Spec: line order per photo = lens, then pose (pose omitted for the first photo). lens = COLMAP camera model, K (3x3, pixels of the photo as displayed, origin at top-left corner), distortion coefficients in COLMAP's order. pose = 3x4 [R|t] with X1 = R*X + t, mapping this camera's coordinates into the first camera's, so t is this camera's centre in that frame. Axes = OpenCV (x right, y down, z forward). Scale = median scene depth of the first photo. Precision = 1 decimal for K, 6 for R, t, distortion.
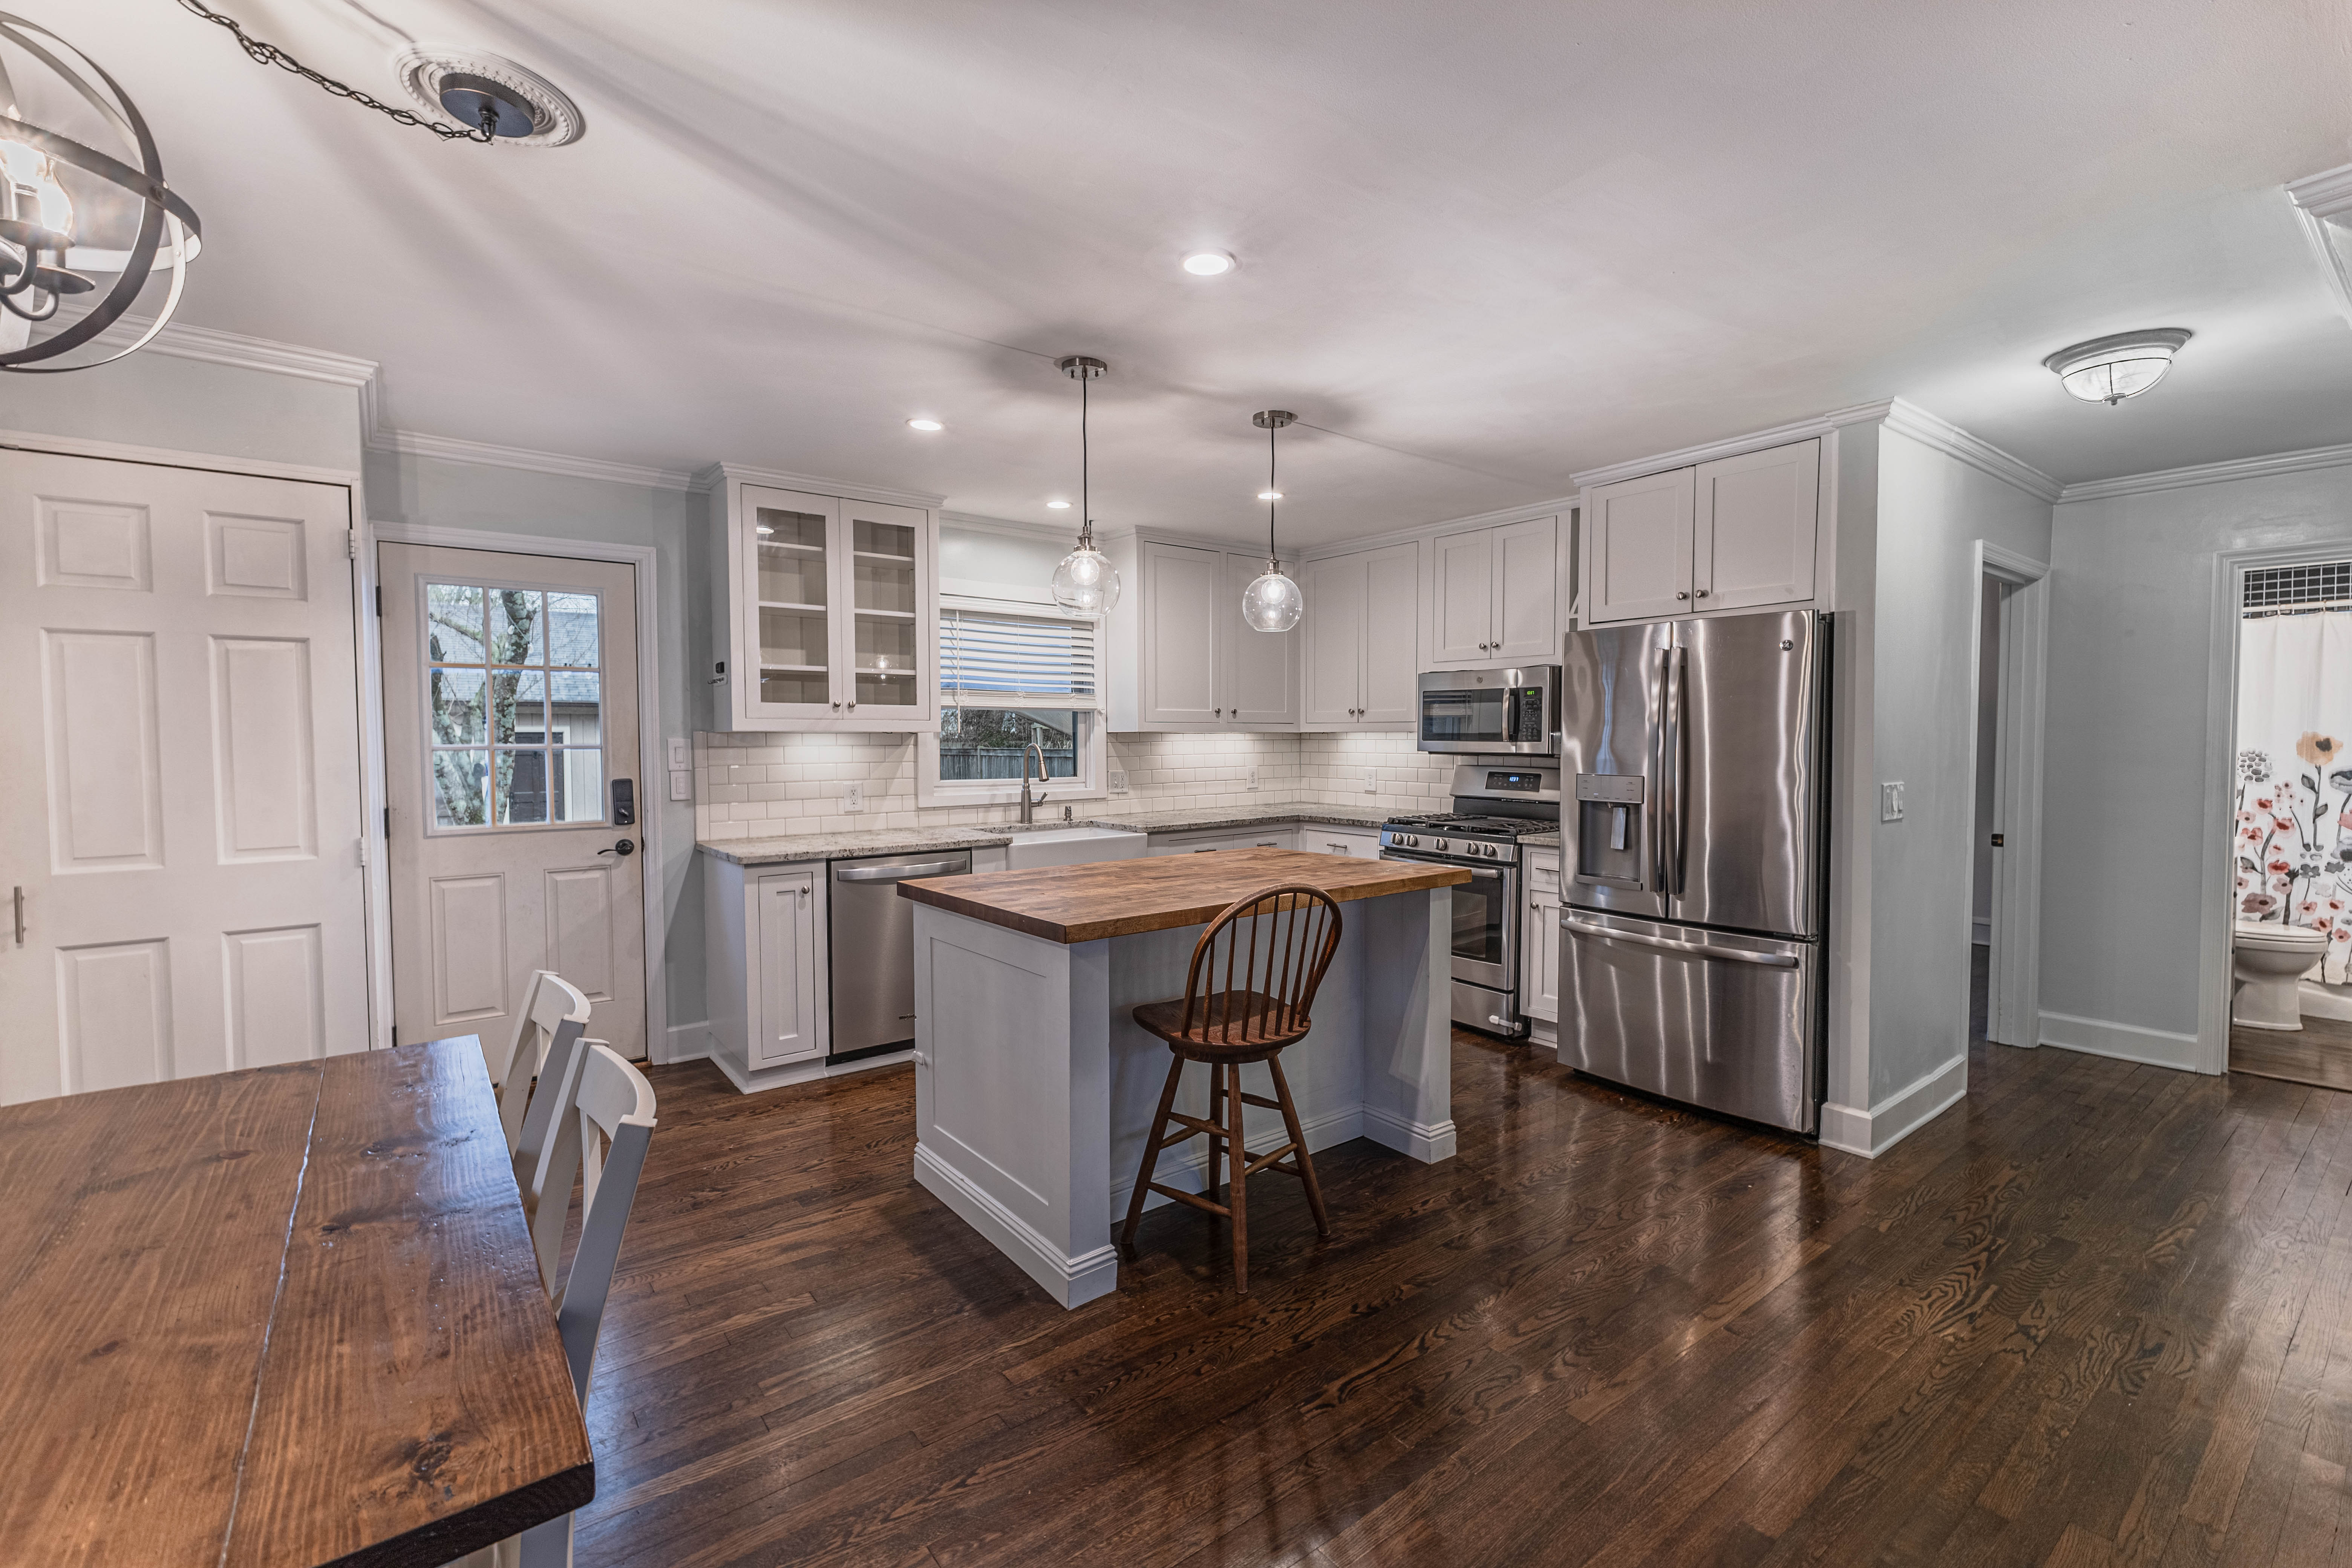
lens RADIAL K [[1011.8, 0, 1171.7], [0, 1011.8, 776.5], [0, 0, 1]] dist [0.008634, -0.000434]
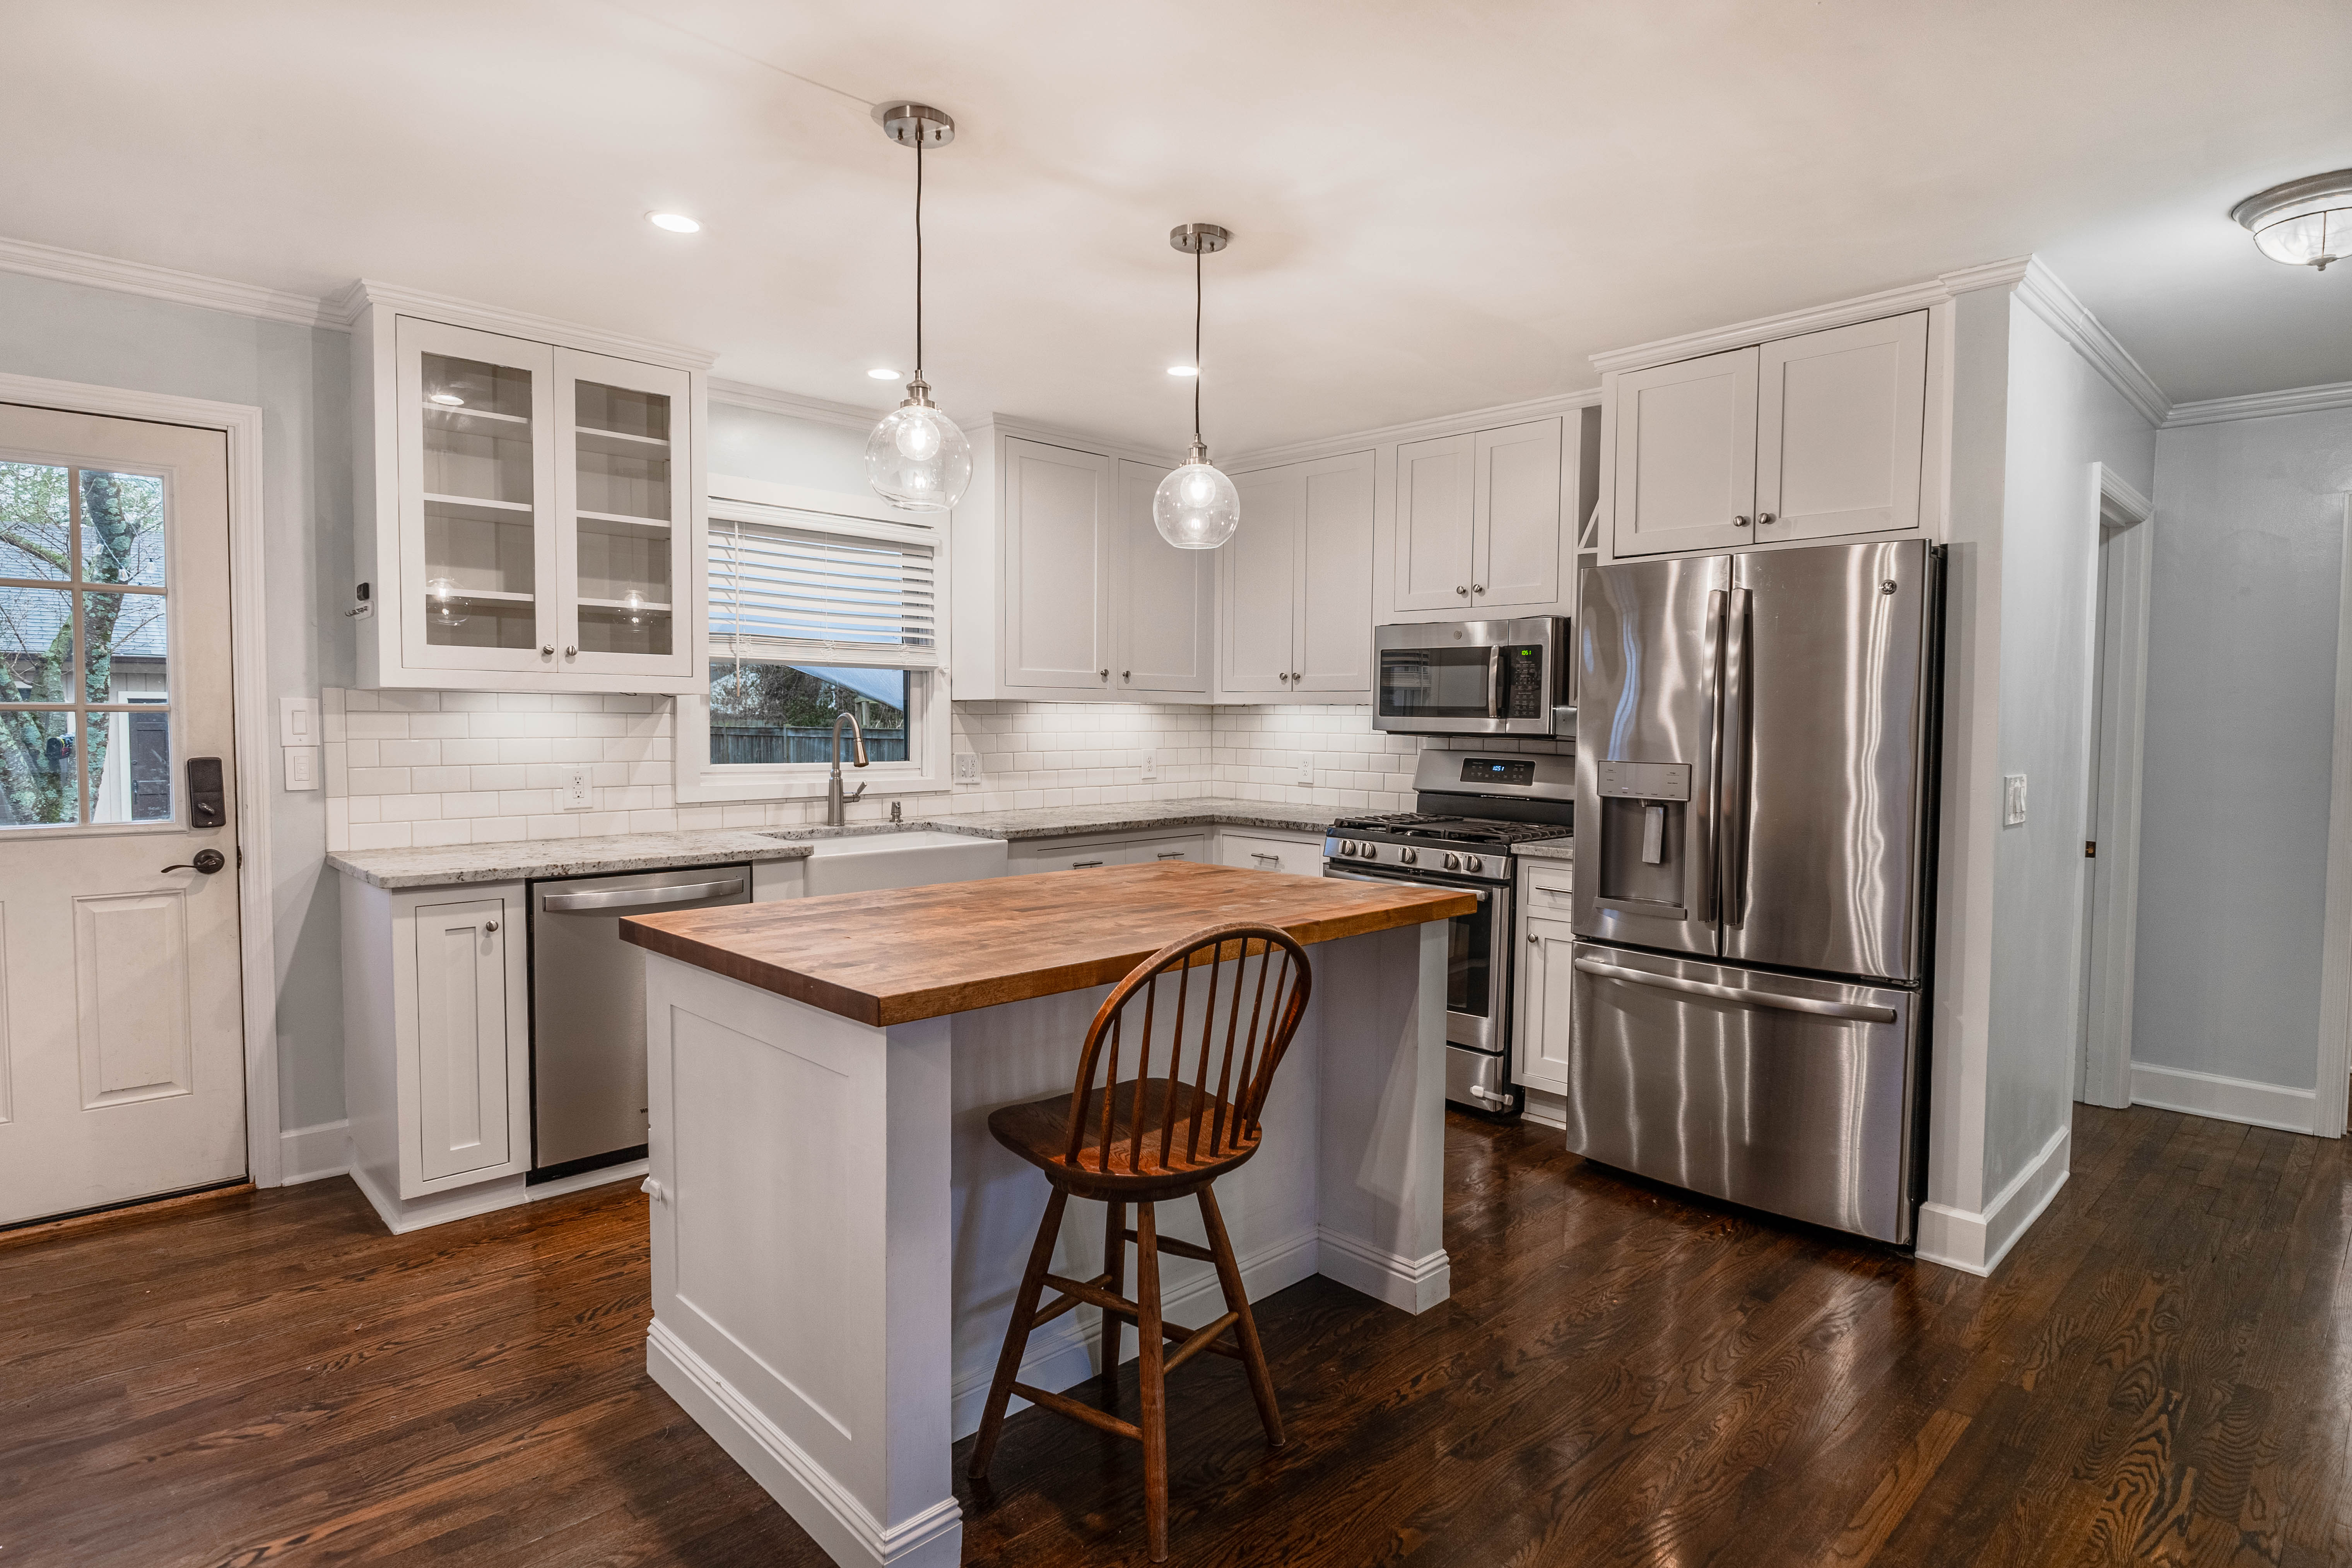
lens RADIAL K [[1240.5, 0, 1170.9], [0, 1240.5, 775.5], [0, 0, 1]] dist [-0.006237, -0.001375]
pose [[0.993844, 0.006131, 0.110622, -0.007287], [-0.006956, 0.999951, 0.007069, 0.003745], [-0.110573, -0.007795, 0.993837, 0.124049]]
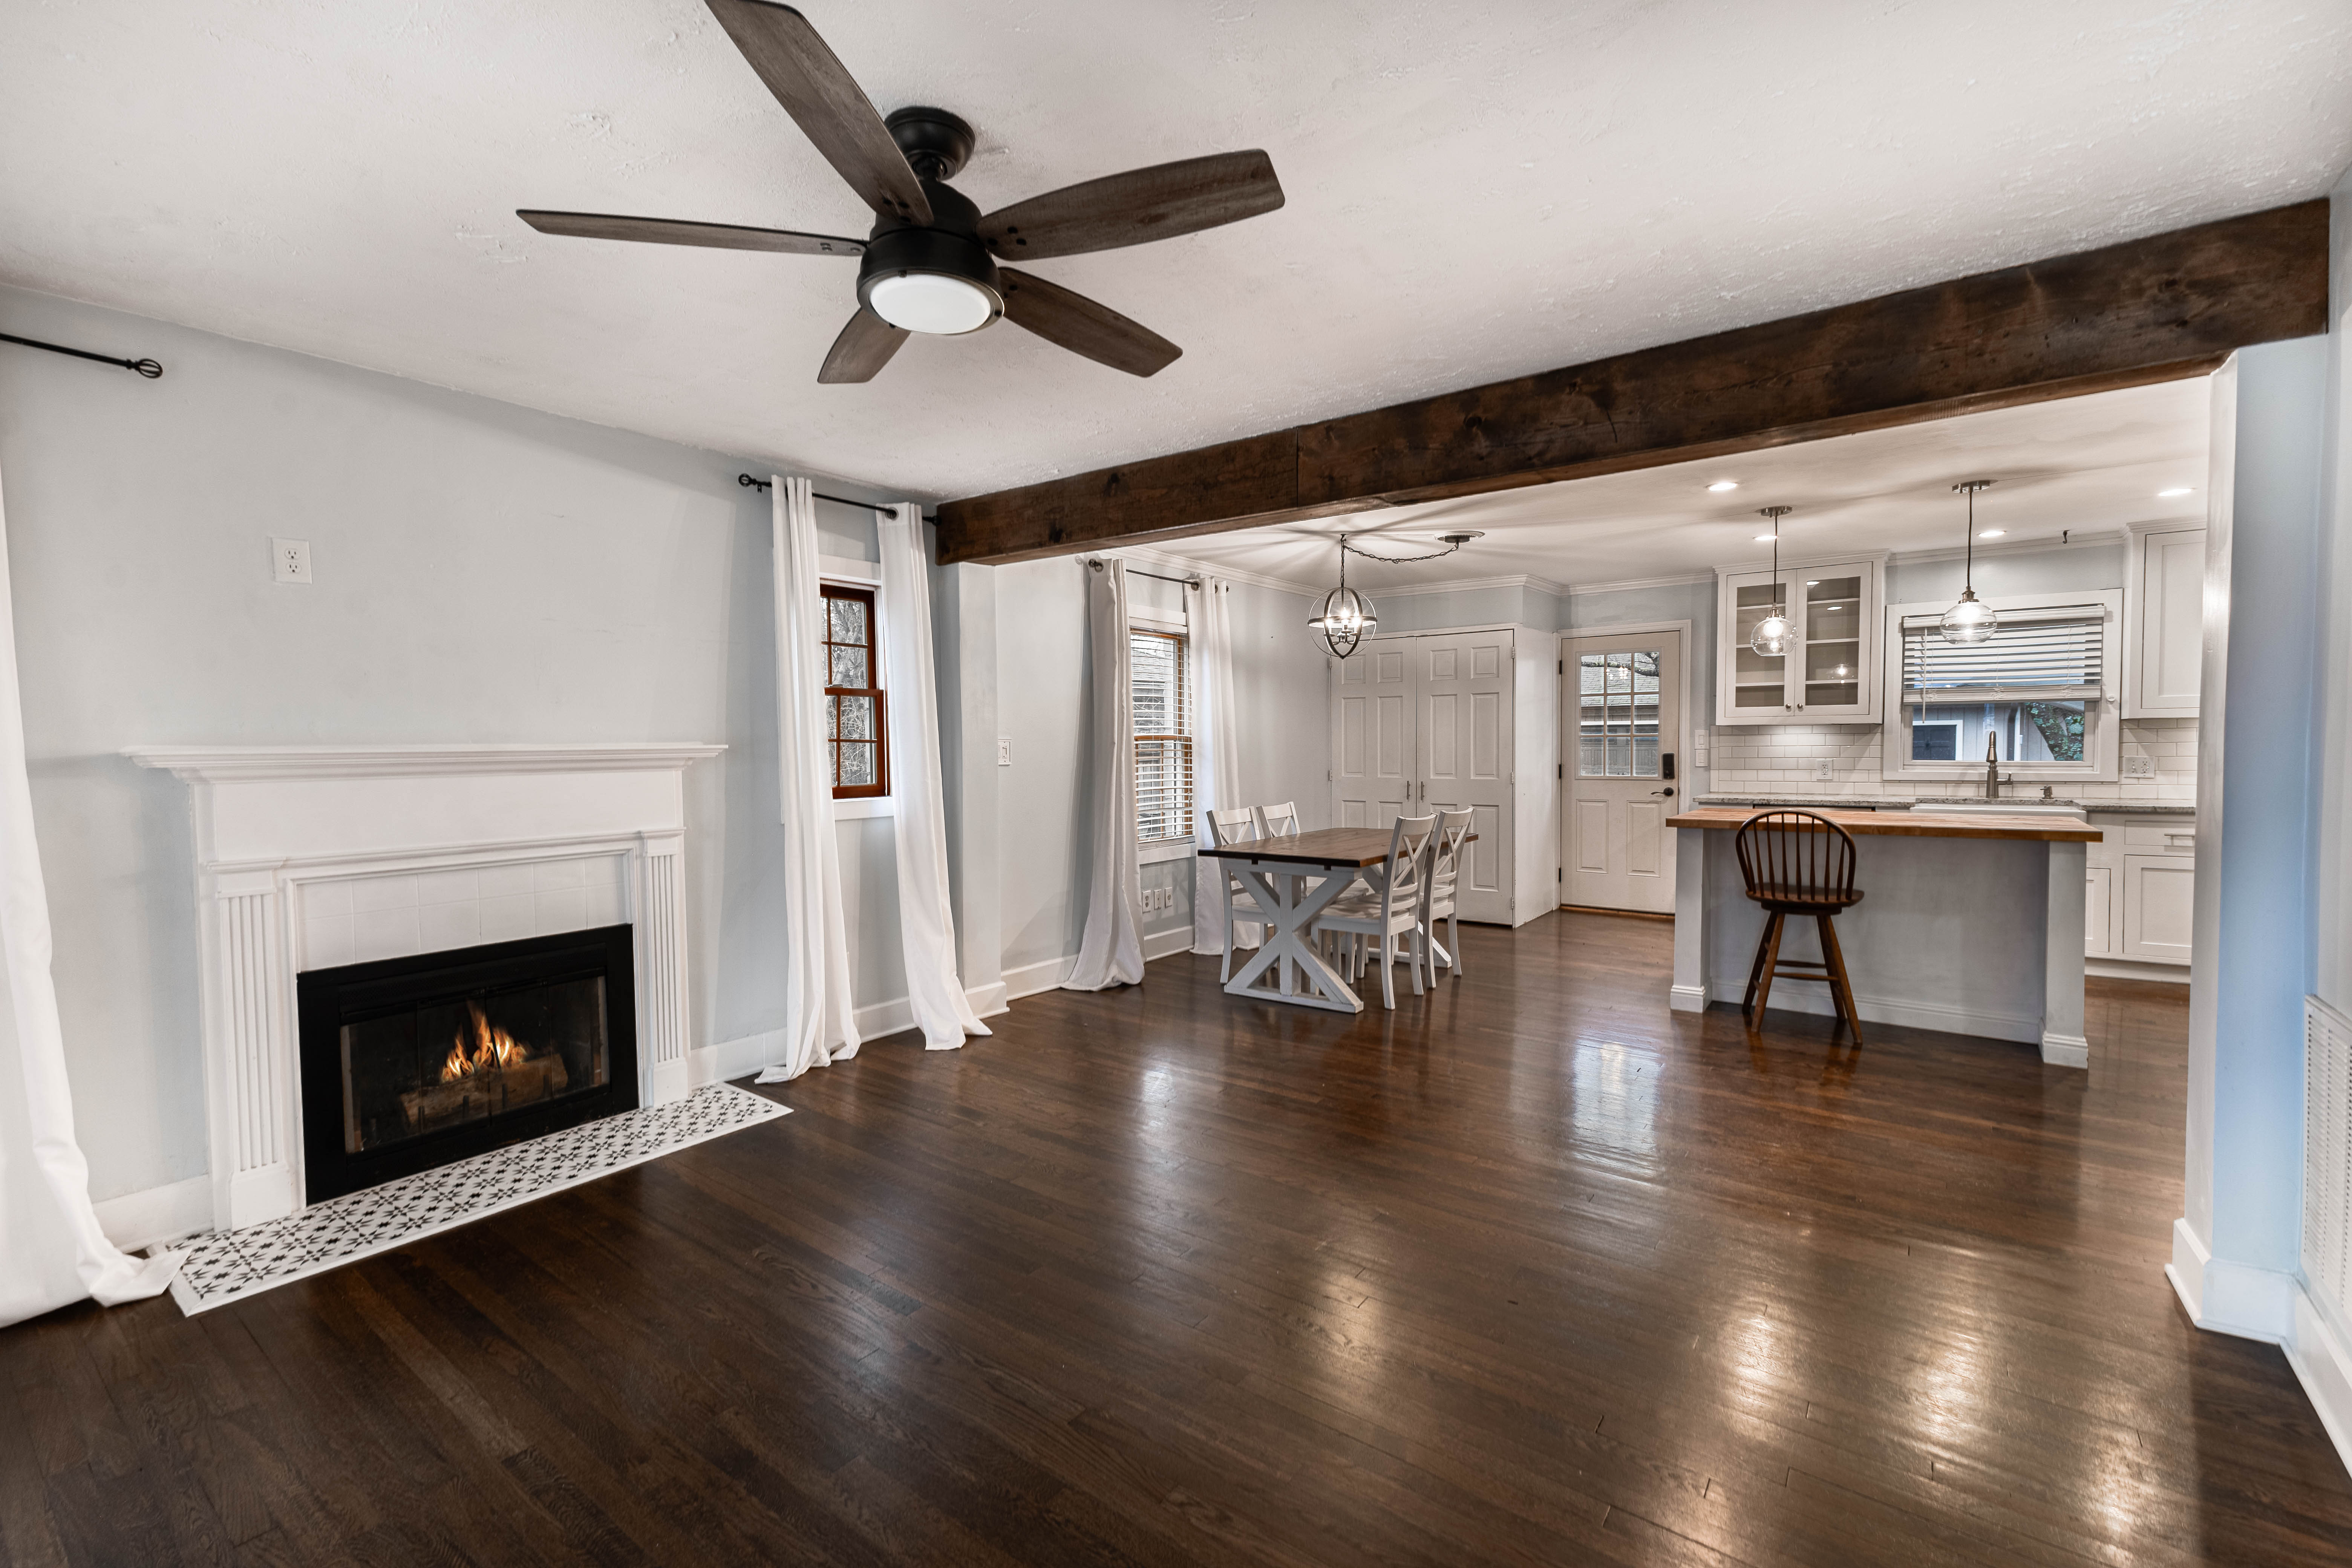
lens RADIAL K [[997.1, 0, 1161.8], [0, 997.1, 780.8], [0, 0, 1]] dist [0.001084, -0.000139]
pose [[0.252026, 0.036425, -0.967035, 0.843179], [-0.029180, 0.999123, 0.030029, 0.021815], [0.967280, 0.020650, 0.252868, -0.270584]]
